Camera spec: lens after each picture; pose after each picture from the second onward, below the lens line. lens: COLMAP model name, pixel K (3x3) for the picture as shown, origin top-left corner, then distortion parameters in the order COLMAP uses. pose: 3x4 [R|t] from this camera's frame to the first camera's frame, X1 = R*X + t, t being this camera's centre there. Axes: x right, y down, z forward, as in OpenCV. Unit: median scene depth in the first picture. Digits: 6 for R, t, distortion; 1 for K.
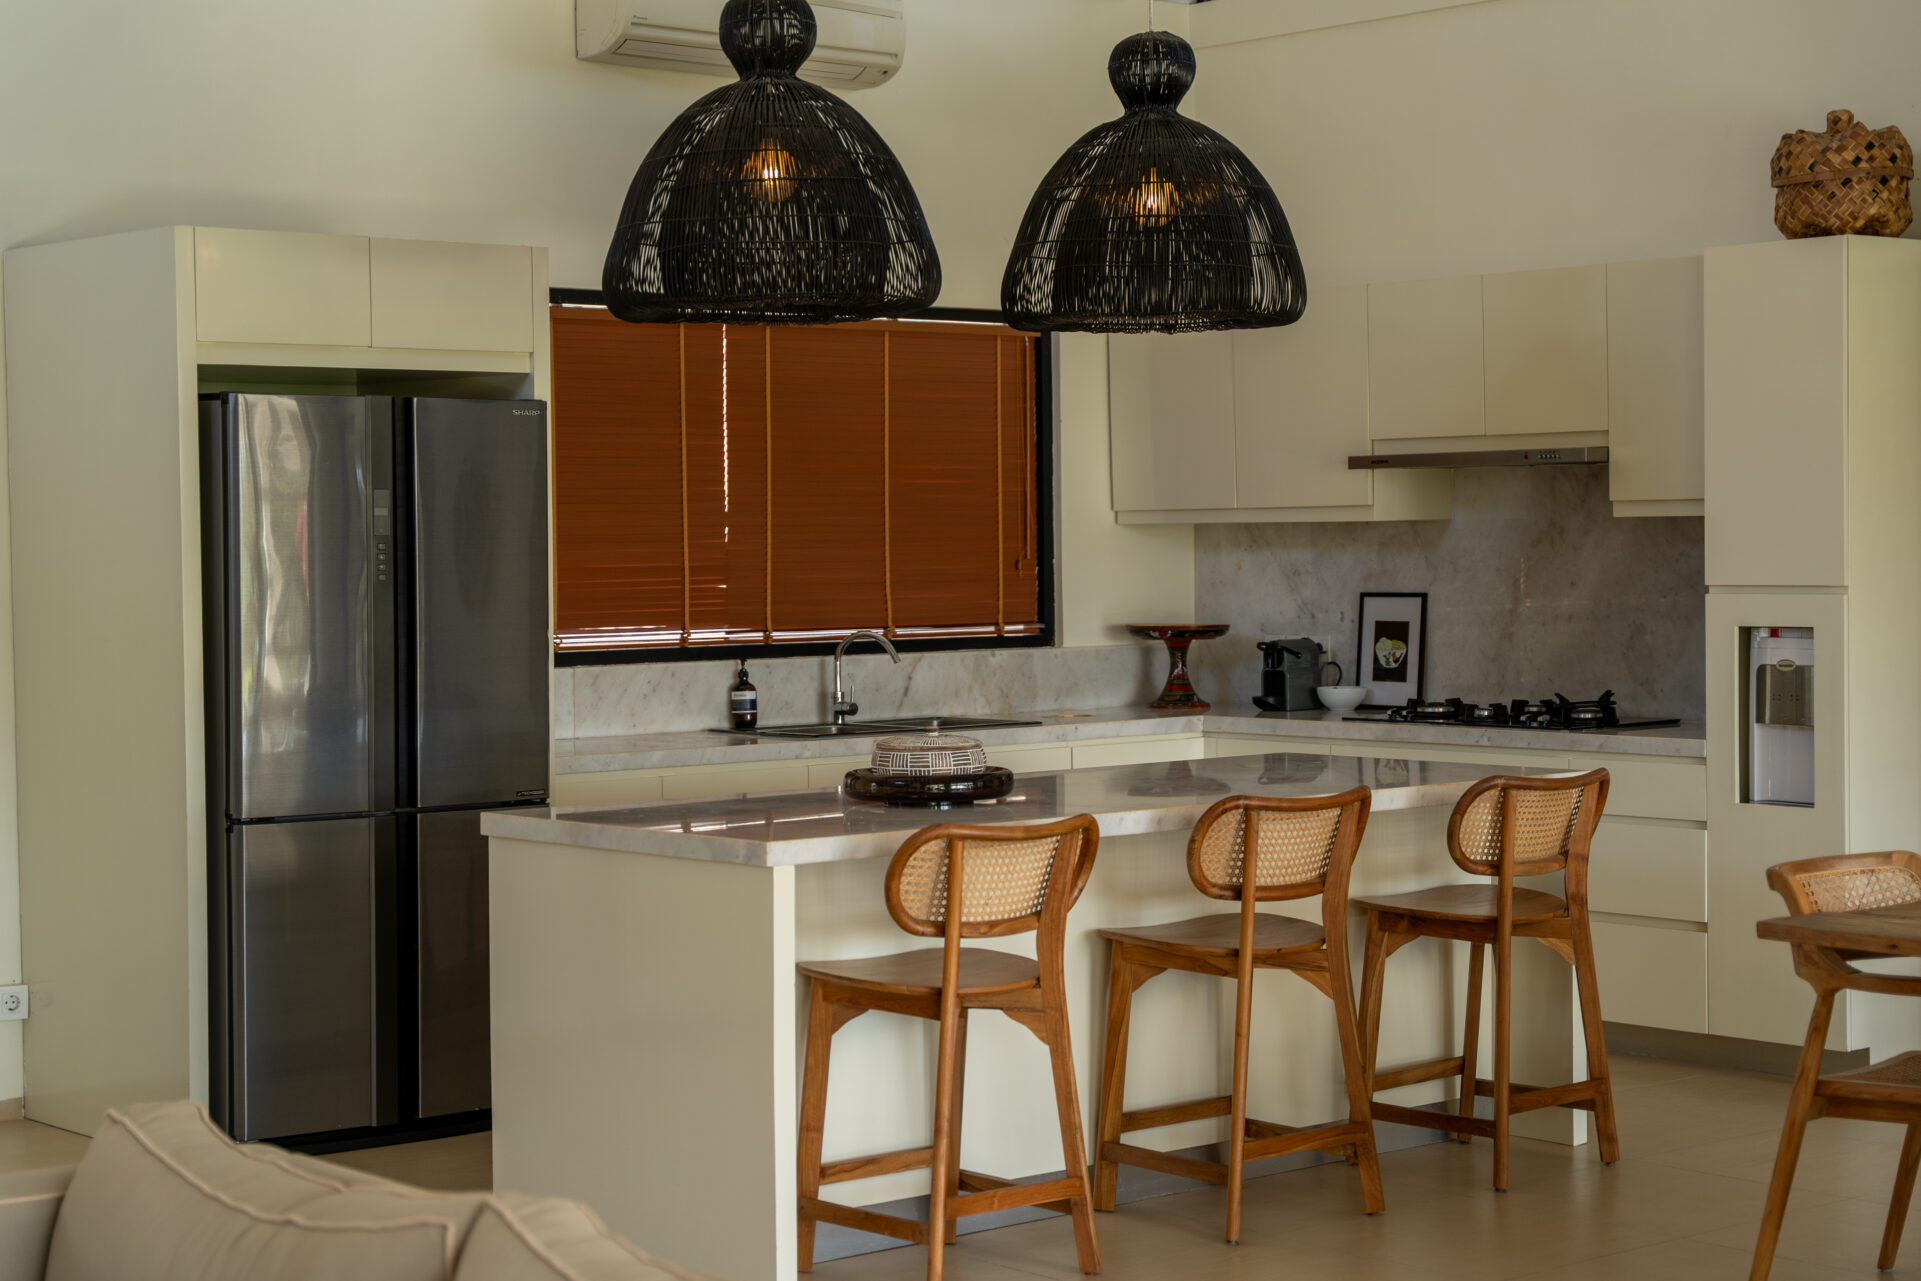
lens RADIAL K [[3215.3, 0, 960.5], [0, 3215.3, 640.5], [0, 0, 1]] dist [-0.034942, -0.043188]
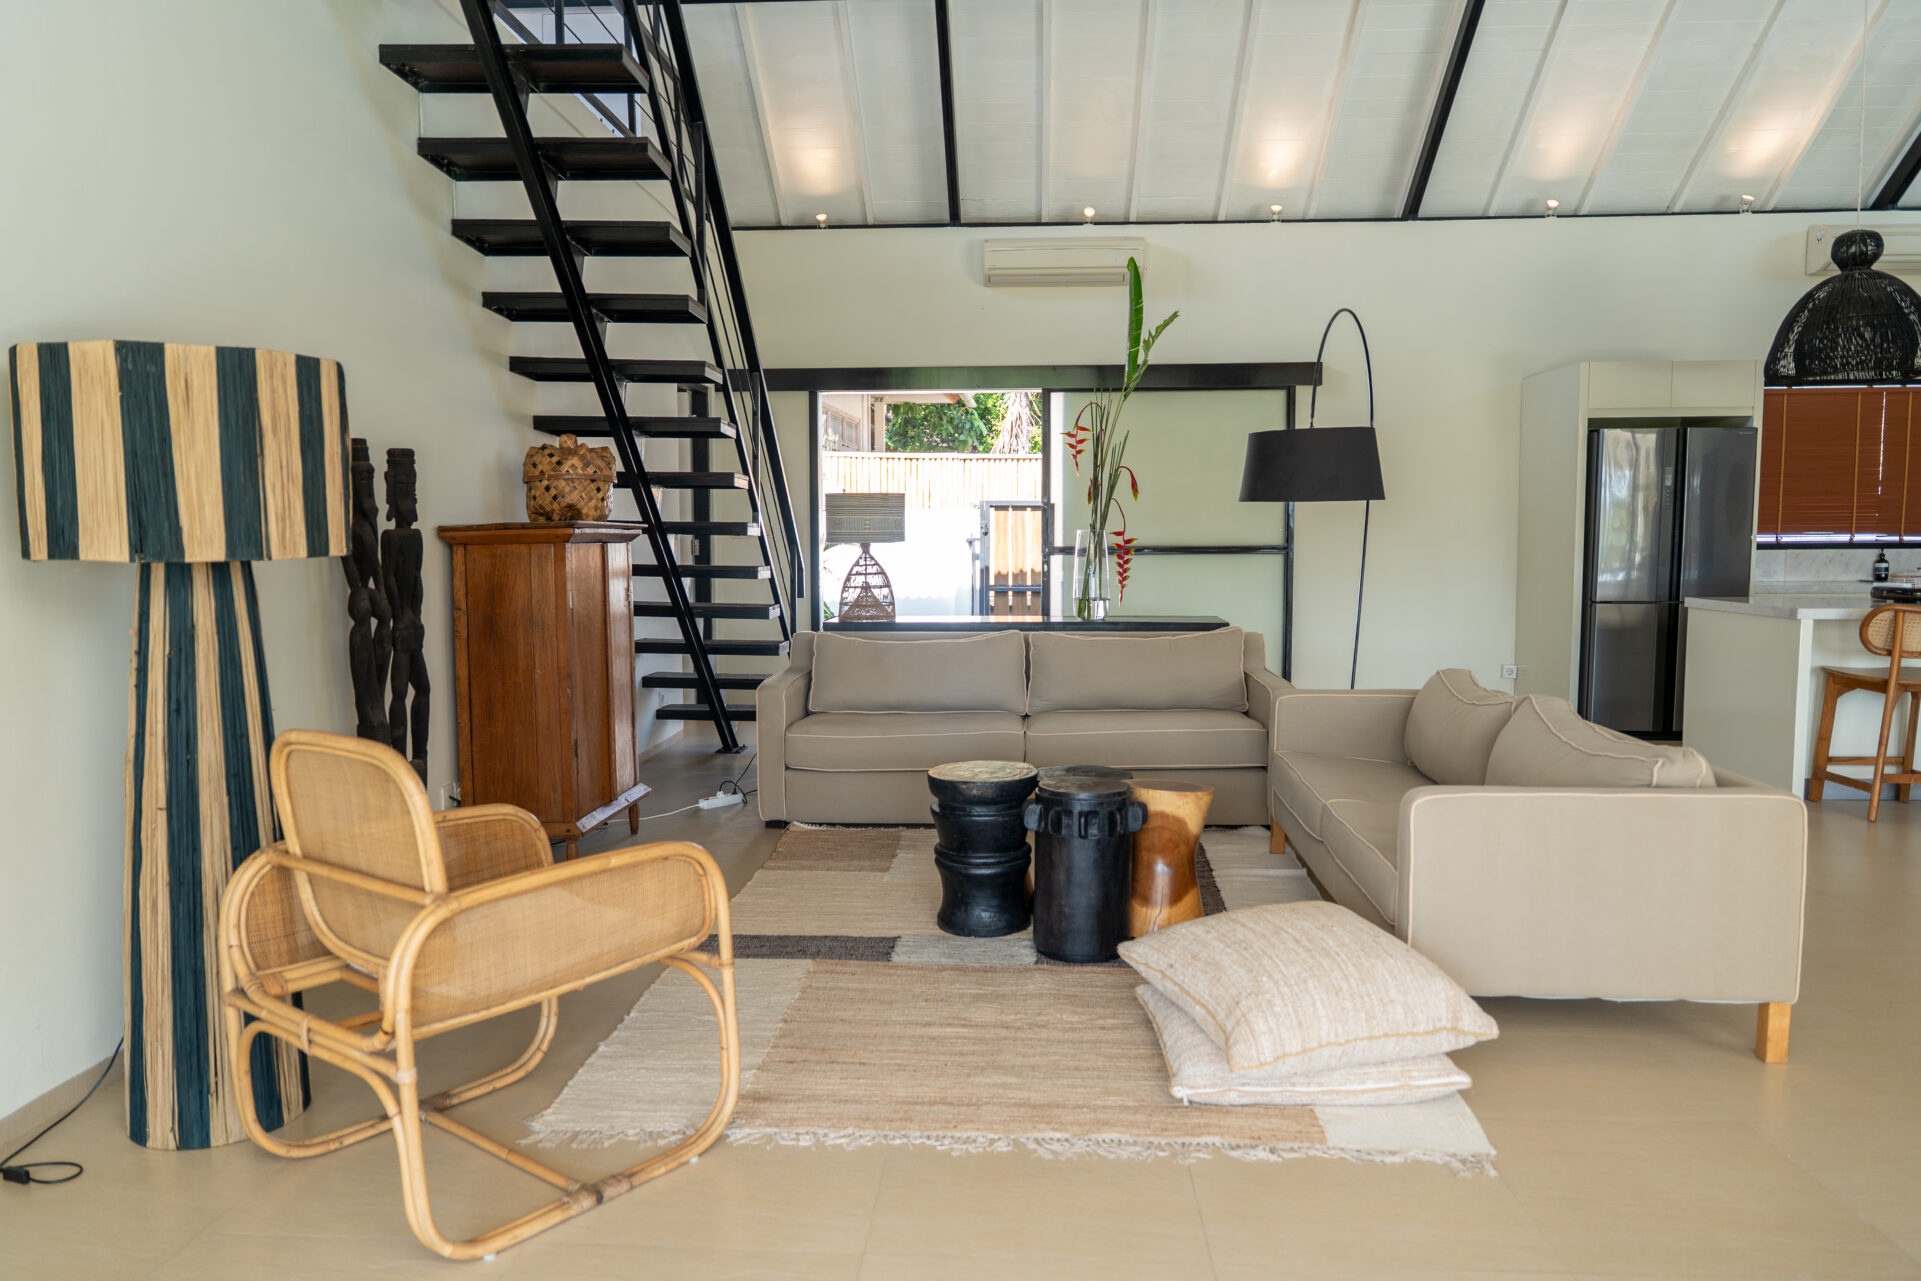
lens RADIAL K [[1325.9, 0, 960.5], [0, 1325.9, 640.5], [0, 0, 1]] dist [0.000167, -0.000977]
pose [[0.711417, 0.064170, -0.699834, 0.141737], [-0.026577, 0.997567, 0.064453, 0.031865], [0.702267, -0.027254, 0.711391, -0.077508]]
